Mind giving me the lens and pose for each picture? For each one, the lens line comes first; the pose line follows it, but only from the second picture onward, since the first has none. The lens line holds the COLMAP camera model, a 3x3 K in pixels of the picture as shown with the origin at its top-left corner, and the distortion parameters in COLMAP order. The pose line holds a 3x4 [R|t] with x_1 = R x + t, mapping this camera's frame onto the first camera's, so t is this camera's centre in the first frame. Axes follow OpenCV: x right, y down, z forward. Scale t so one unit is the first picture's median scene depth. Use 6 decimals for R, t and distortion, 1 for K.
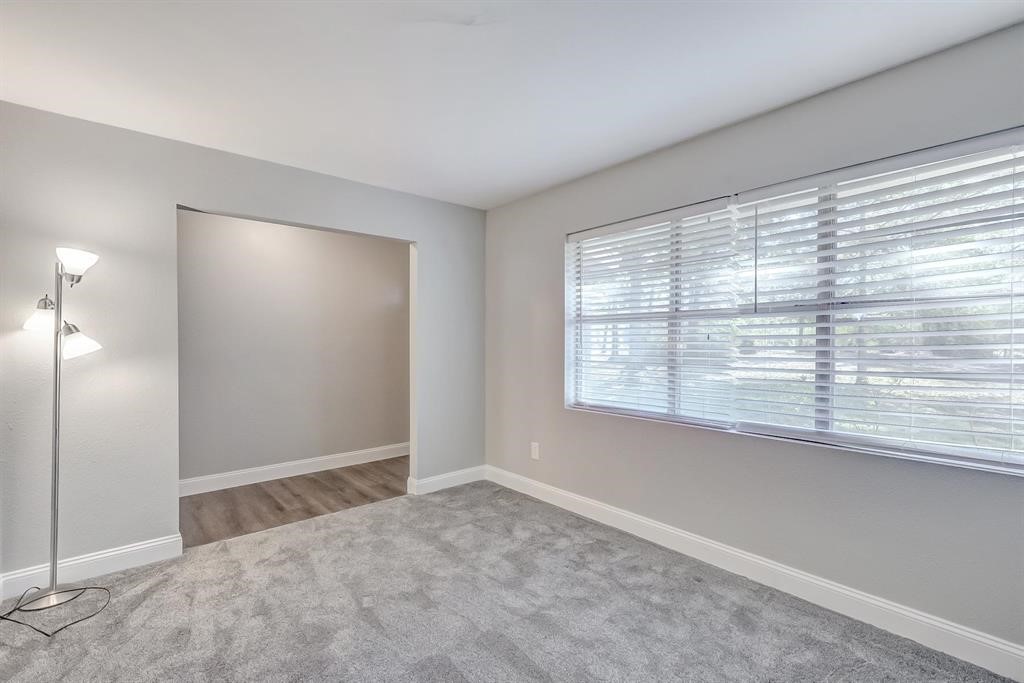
lens RADIAL K [[461.1, 0, 512.0], [0, 461.1, 341.5], [0, 0, 1]] dist [0.000499, 0.000128]
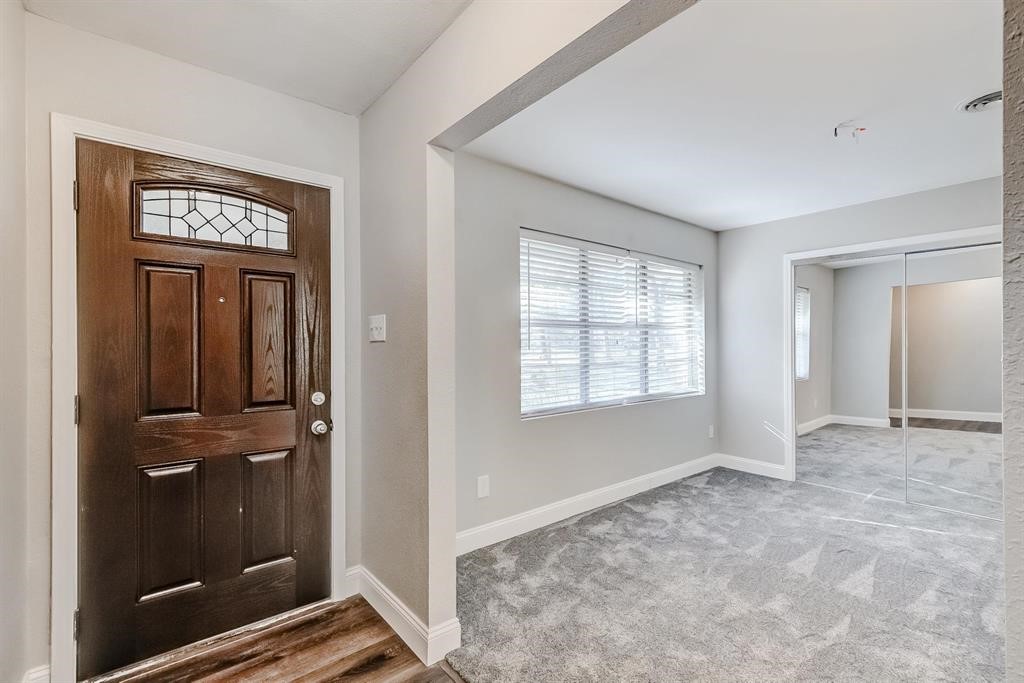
lens RADIAL K [[461.1, 0, 512.0], [0, 461.1, 341.5], [0, 0, 1]] dist [0.000499, 0.000128]
pose [[0.018234, 0.008833, 0.999795, -0.915639], [0.001485, 0.999960, -0.008861, 0.000142], [-0.999833, 0.001646, 0.018221, 1.179652]]
